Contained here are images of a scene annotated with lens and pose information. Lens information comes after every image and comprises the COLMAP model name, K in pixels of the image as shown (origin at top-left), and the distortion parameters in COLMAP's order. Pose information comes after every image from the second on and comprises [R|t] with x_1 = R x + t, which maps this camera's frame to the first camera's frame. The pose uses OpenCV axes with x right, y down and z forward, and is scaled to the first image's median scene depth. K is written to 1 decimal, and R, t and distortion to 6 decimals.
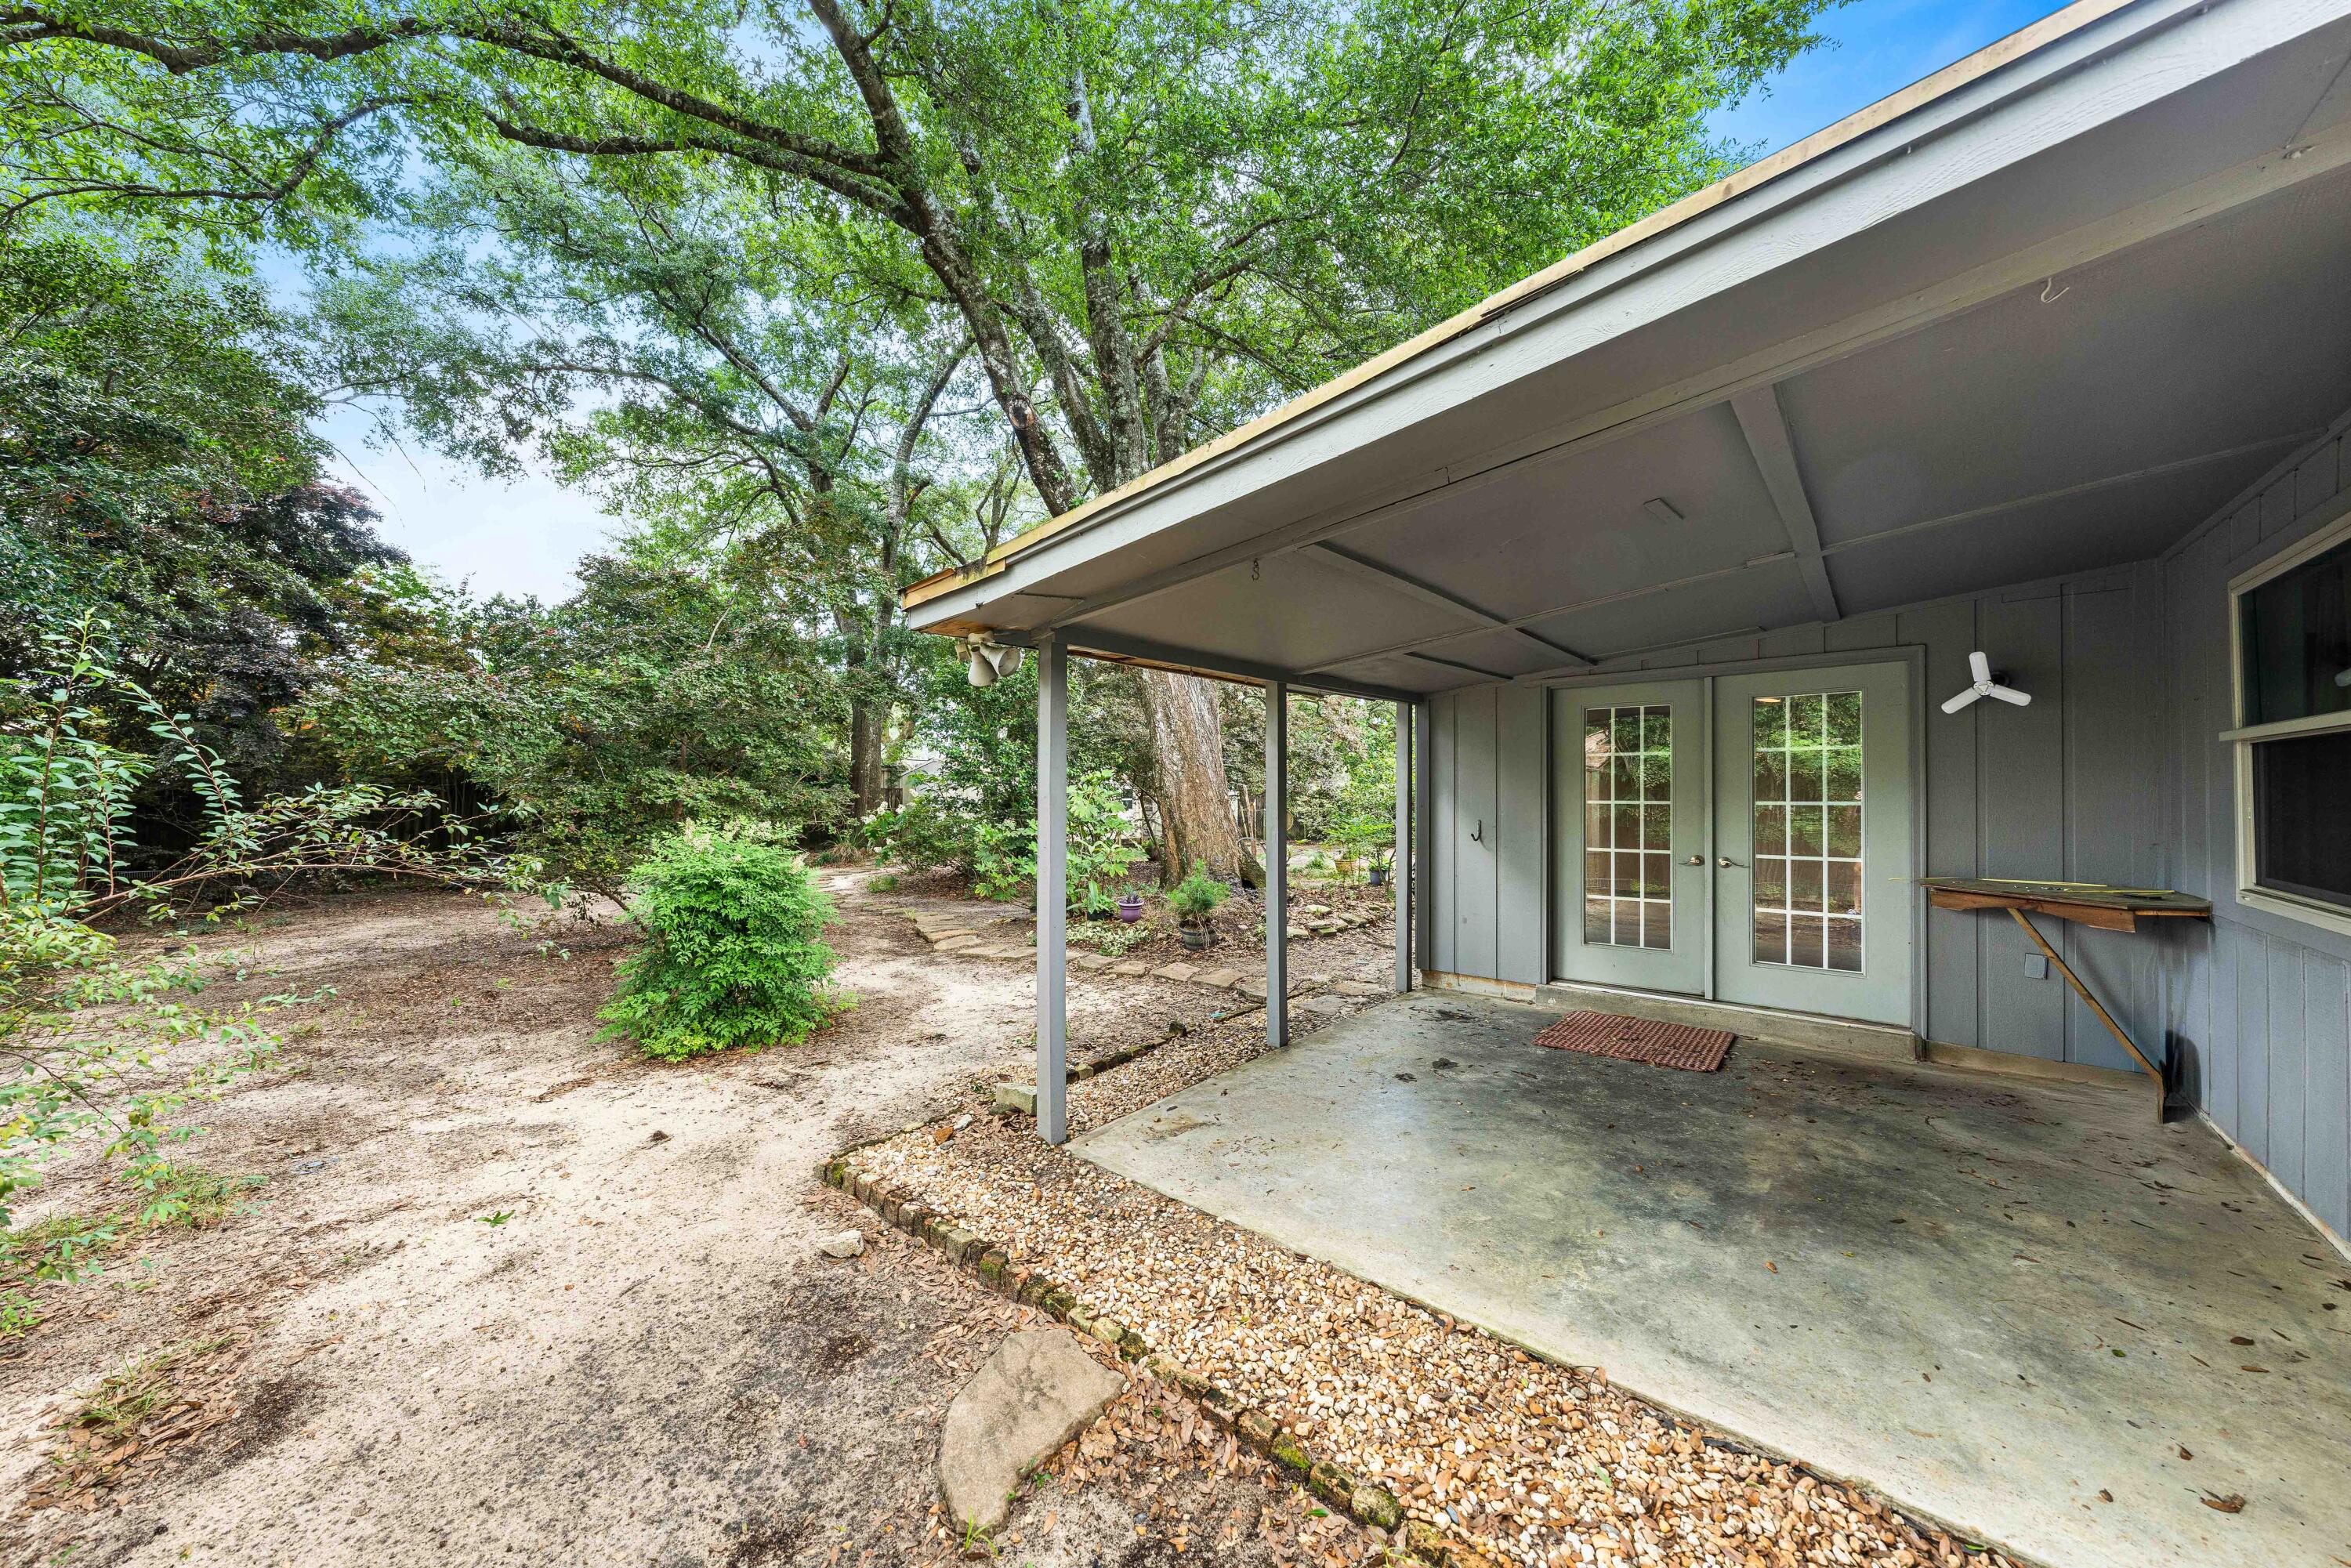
lens RADIAL K [[789.4, 0, 1167.6], [0, 789.4, 781.3], [0, 0, 1]] dist [0.000996, 0.000038]
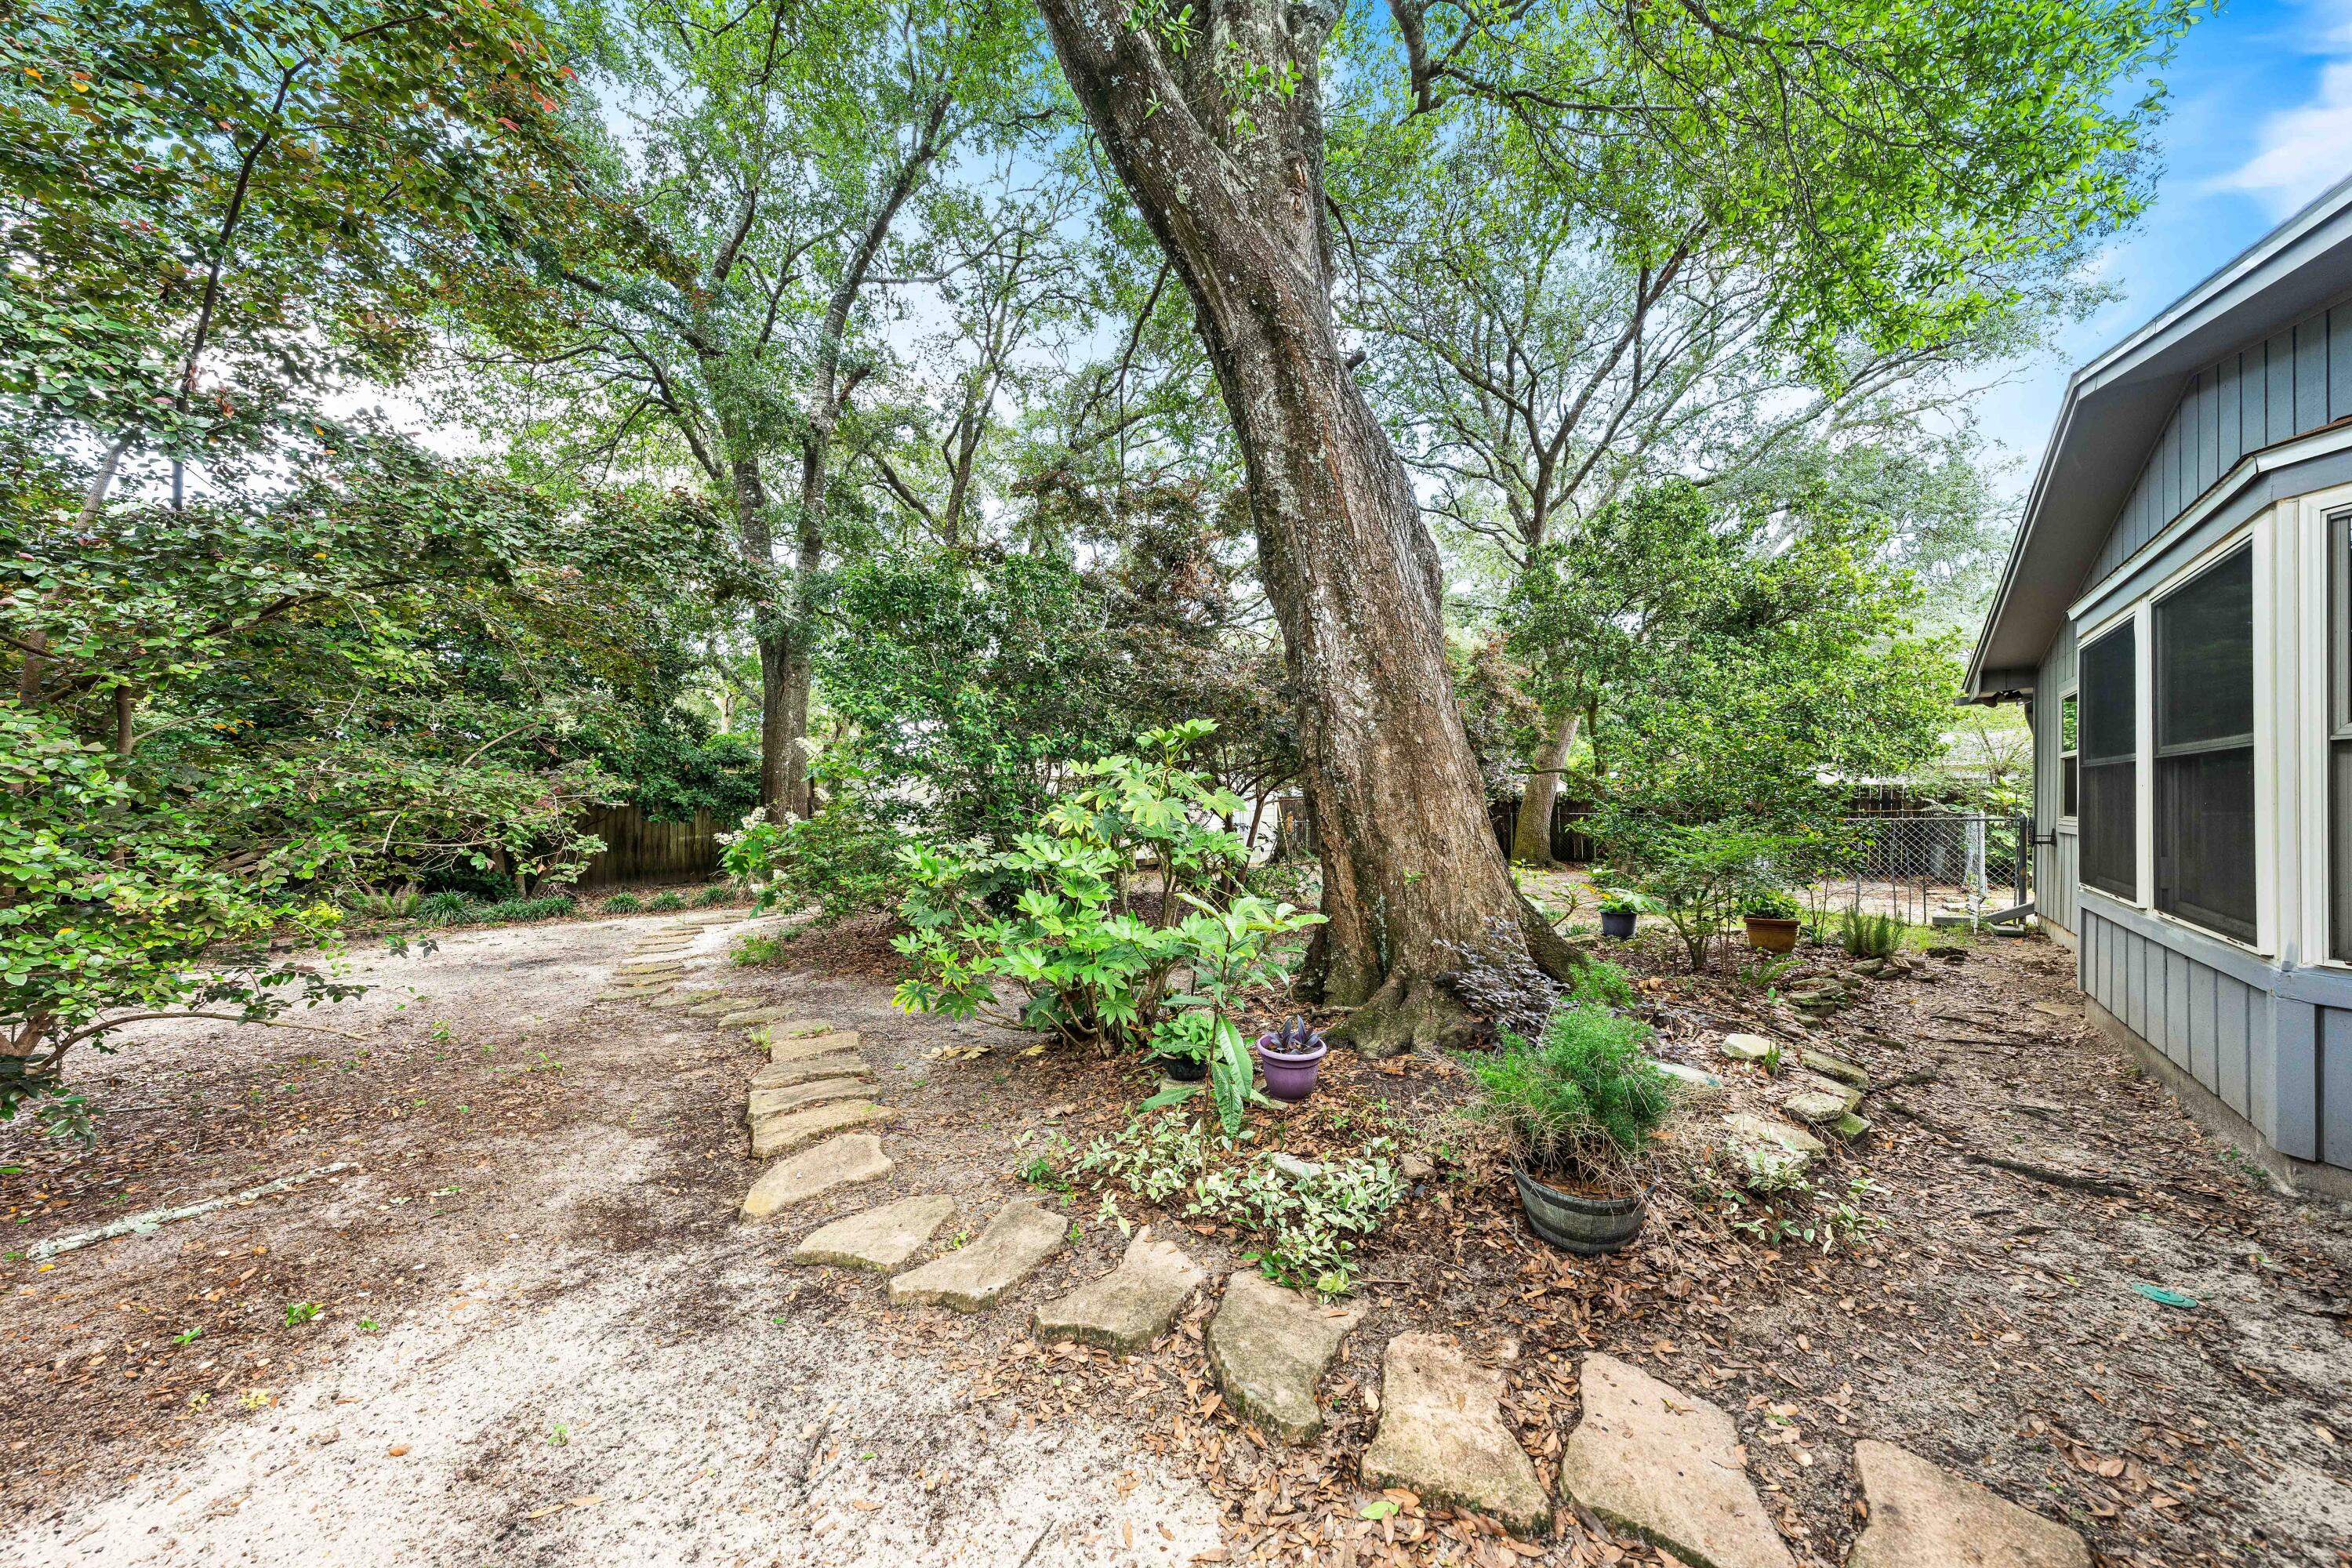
lens RADIAL K [[789.8, 0, 1185.6], [0, 789.8, 796.2], [0, 0, 1]] dist [0.000996, 0.000038]
pose [[0.998871, -0.003831, 0.047353, -0.080889], [0.003871, 0.999992, -0.000768, 0.022049], [-0.047350, 0.000950, 0.998878, 0.434269]]
